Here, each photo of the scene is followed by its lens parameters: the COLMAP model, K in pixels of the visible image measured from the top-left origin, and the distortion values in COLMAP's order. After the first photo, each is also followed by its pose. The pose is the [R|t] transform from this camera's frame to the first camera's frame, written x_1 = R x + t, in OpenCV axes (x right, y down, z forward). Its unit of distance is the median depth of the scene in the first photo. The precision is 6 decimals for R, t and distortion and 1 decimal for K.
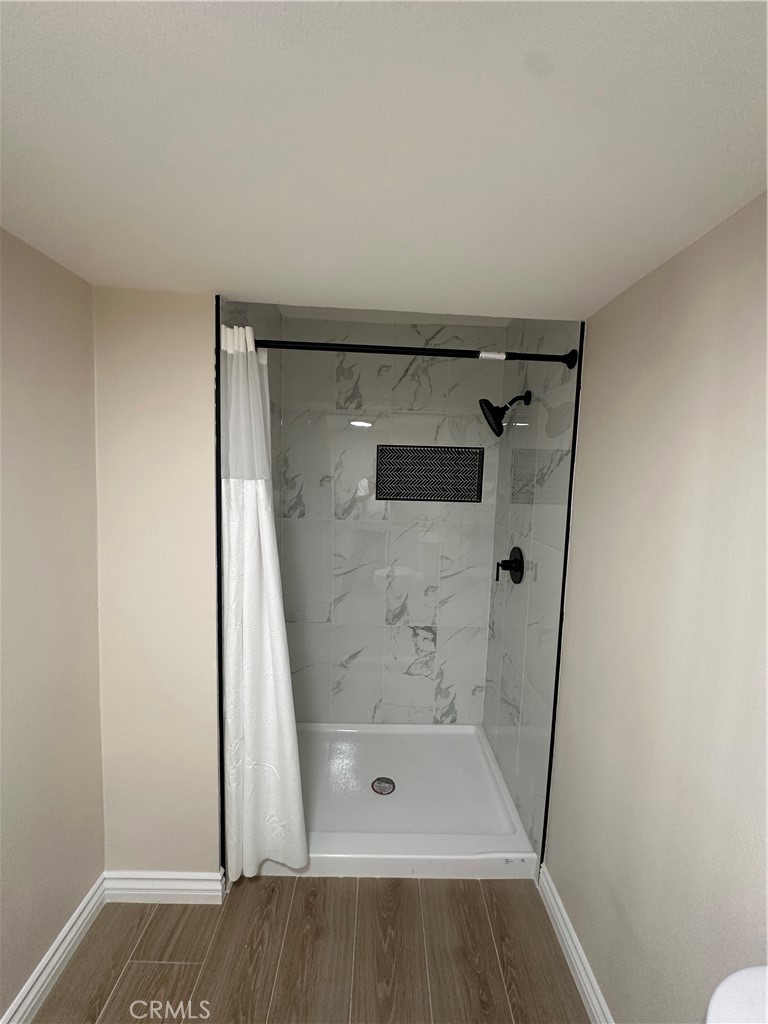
lens RADIAL K [[411.3, 0, 383.3], [0, 411.3, 513.2], [0, 0, 1]] dist [-0.003487, 0.000913]
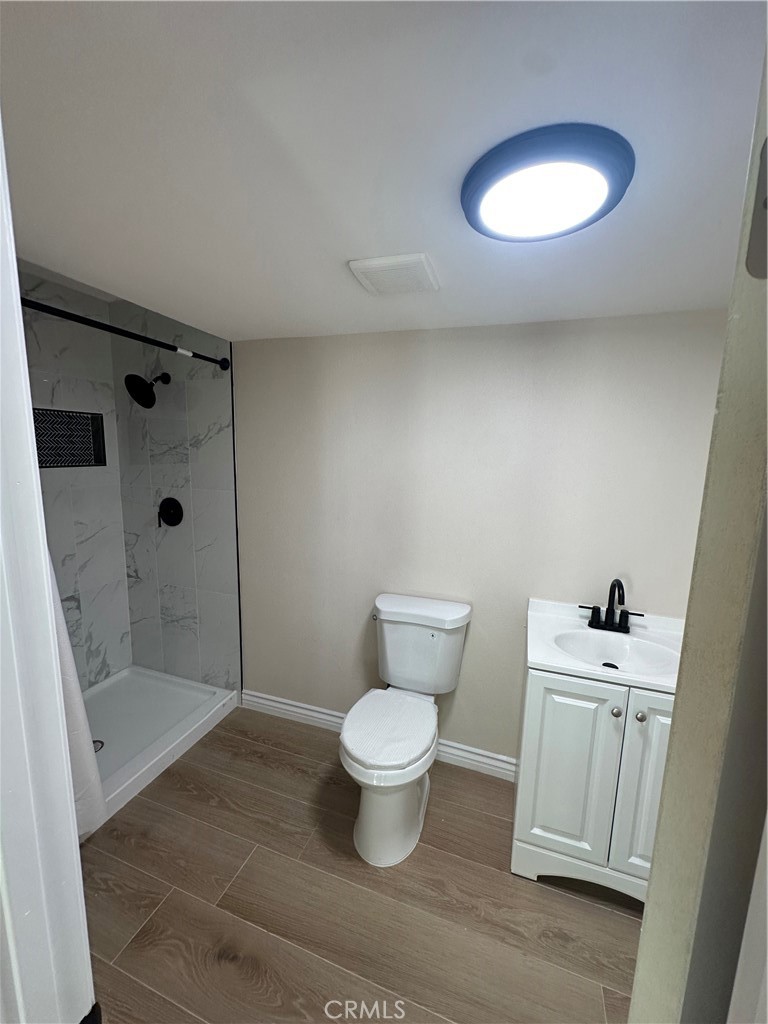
lens RADIAL K [[411.3, 0, 381.5], [0, 411.3, 517.8], [0, 0, 1]] dist [-0.003487, 0.000913]
pose [[0.344065, -0.180380, 0.921457, -0.567532], [0.081863, 0.983399, 0.161938, -0.007429], [-0.935370, 0.019716, 0.353120, -0.051835]]
